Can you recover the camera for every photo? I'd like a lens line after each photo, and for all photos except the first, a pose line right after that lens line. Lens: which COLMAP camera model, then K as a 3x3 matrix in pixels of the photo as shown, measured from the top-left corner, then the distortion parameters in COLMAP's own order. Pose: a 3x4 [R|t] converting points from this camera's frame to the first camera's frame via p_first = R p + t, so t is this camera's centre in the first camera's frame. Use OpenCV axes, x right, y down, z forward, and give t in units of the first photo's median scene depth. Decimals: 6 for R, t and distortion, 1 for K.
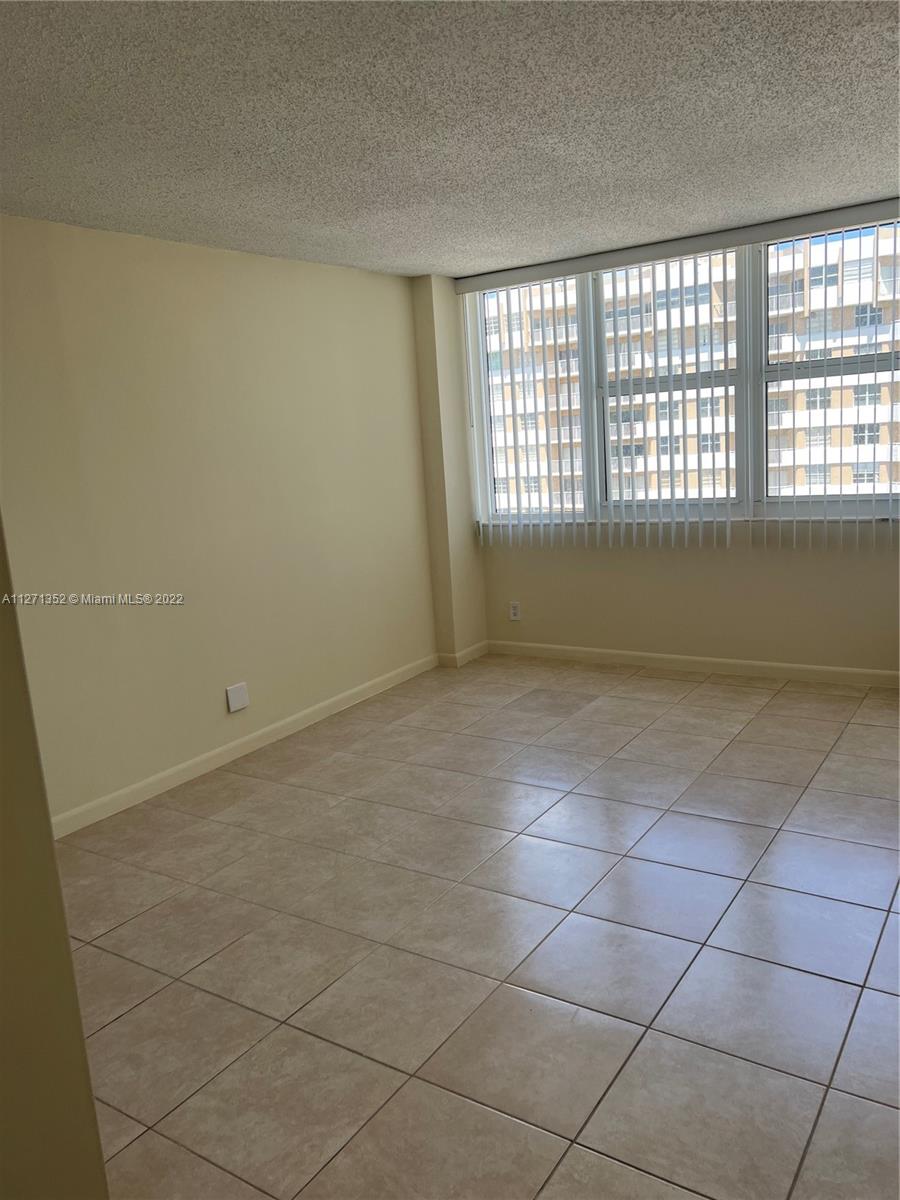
lens RADIAL K [[907.1, 0, 451.4], [0, 907.1, 598.7], [0, 0, 1]] dist [0.061568, -0.065800]
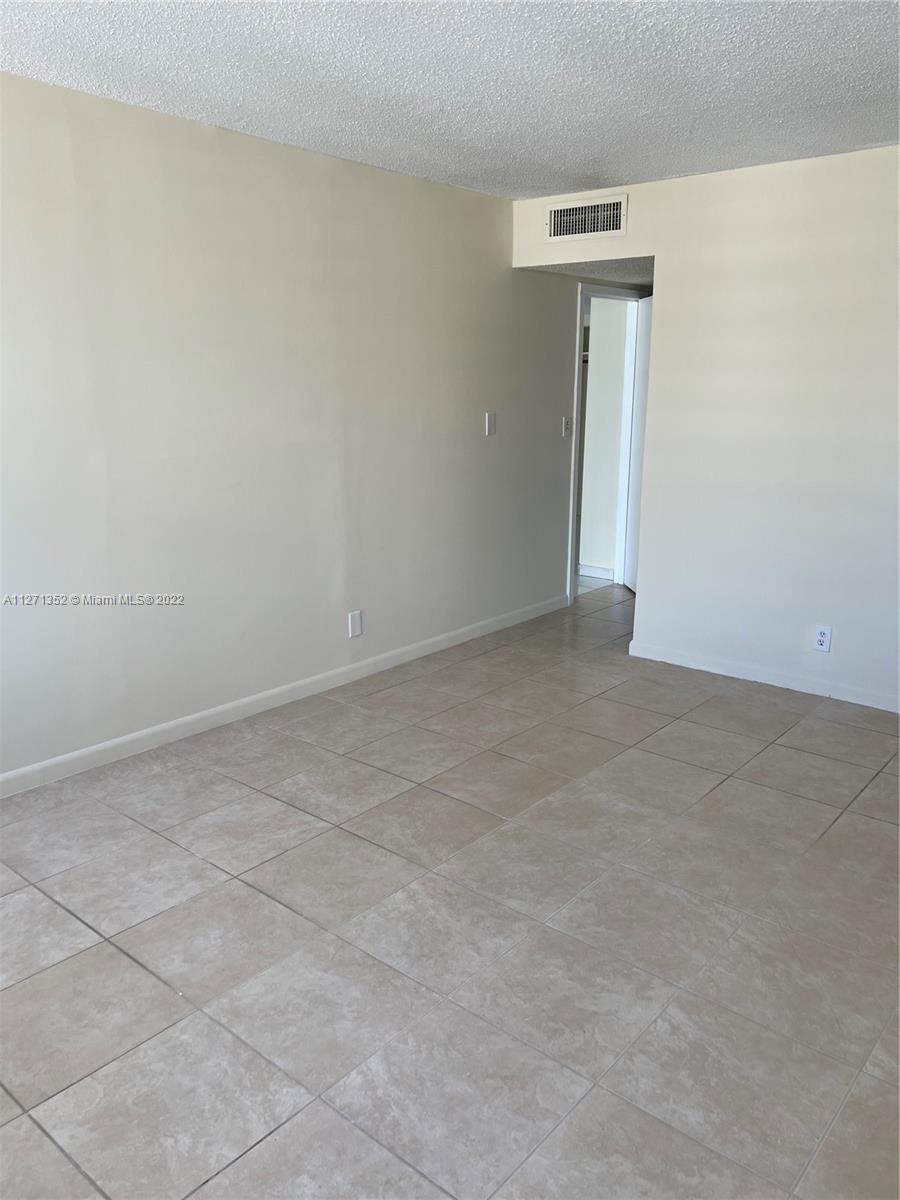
lens RADIAL K [[907.1, 0, 448.5], [0, 907.1, 599.9], [0, 0, 1]] dist [0.061568, -0.065800]
pose [[-0.991942, 0.037475, 0.121024, 0.050975], [0.082511, 0.915978, 0.392652, -0.275583], [-0.096140, 0.399474, -0.911690, 1.548915]]
